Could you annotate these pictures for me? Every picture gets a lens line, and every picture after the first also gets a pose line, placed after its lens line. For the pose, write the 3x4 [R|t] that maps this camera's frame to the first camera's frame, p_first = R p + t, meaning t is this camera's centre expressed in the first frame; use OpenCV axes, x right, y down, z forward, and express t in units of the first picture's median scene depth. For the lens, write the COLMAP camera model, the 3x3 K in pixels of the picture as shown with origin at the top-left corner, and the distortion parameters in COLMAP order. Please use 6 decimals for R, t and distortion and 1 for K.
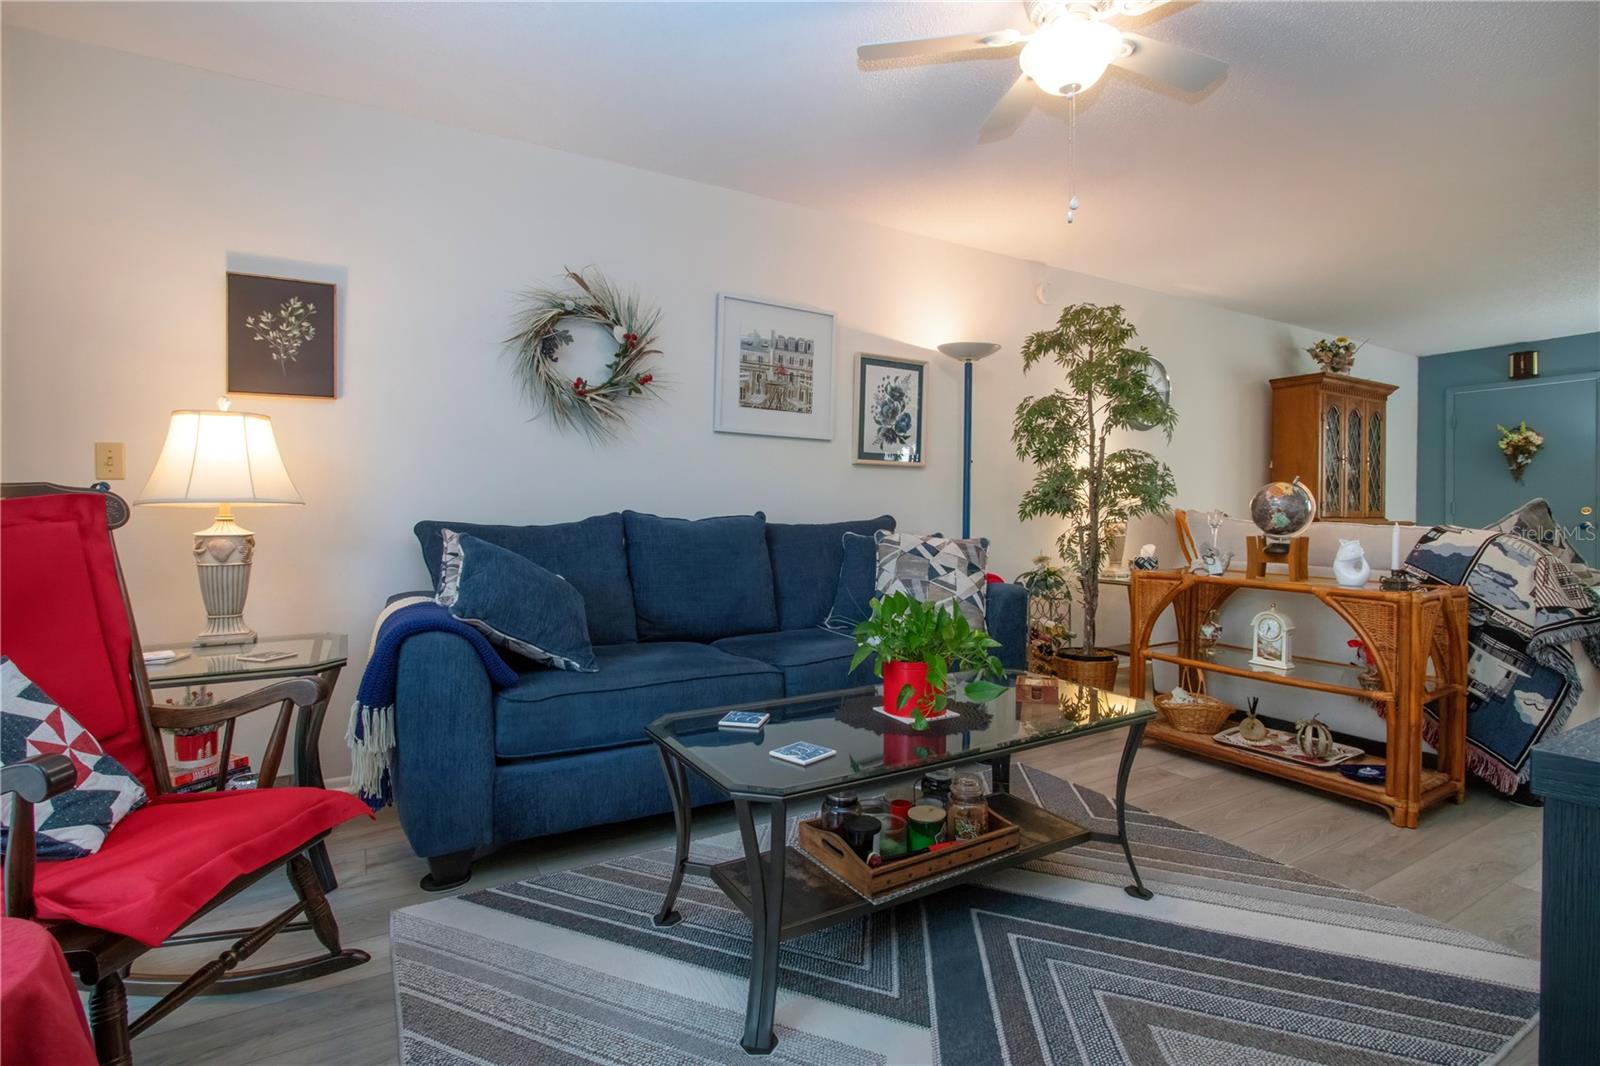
lens RADIAL K [[769.7, 0, 820.9], [0, 769.7, 545.8], [0, 0, 1]] dist [-0.022425, 0.005160]
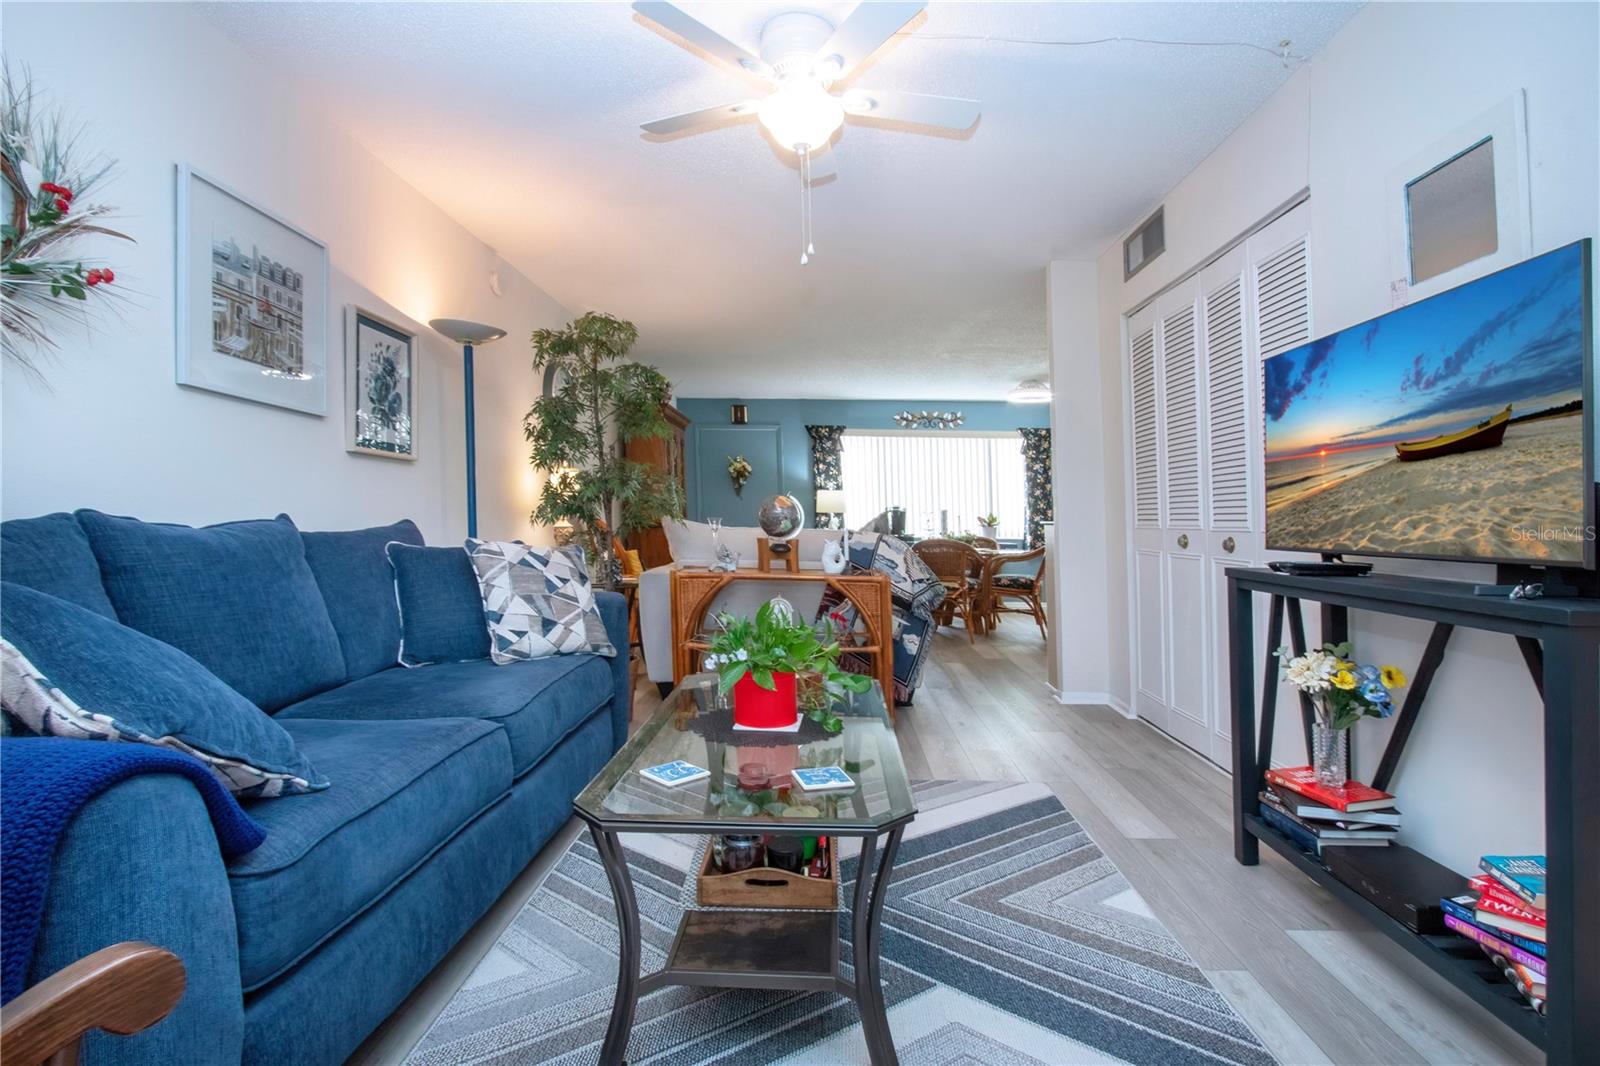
lens RADIAL K [[769.7, 0, 800.8], [0, 769.7, 539.3], [0, 0, 1]] dist [-0.022425, 0.005160]
pose [[0.535861, -0.016460, 0.844146, -0.379901], [0.029453, 0.999566, 0.000794, -0.008536], [-0.843792, 0.024437, 0.536113, 0.243825]]
